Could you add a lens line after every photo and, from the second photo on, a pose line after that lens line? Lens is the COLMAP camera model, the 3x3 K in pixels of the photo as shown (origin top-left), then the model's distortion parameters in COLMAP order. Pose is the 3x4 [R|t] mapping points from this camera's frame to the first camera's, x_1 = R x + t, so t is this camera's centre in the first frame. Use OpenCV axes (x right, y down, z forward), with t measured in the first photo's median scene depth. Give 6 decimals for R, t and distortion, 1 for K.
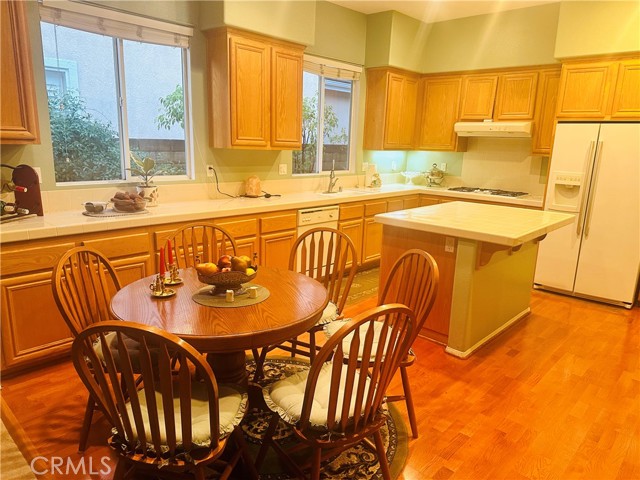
lens RADIAL K [[450.9, 0, 321.4], [0, 450.9, 243.4], [0, 0, 1]] dist [0.061481, -0.048899]
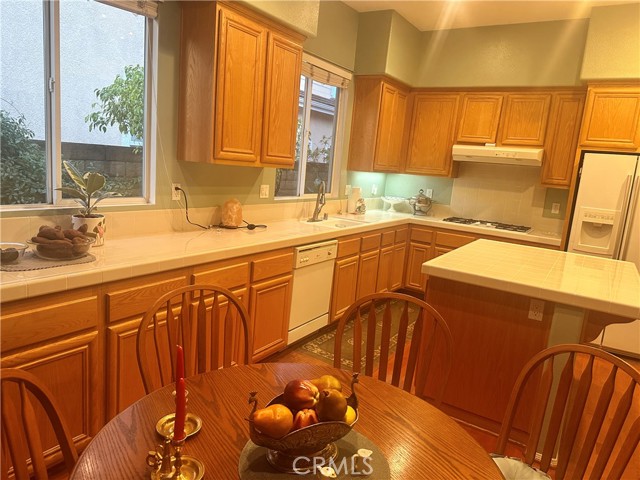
lens RADIAL K [[450.9, 0, 320.0], [0, 450.9, 238.2], [0, 0, 1]] dist [0.061481, -0.048899]
pose [[0.983615, 0.020378, 0.179124, -0.140454], [-0.012828, 0.998984, -0.043209, -0.055496], [-0.179823, 0.040204, 0.982877, 0.240243]]
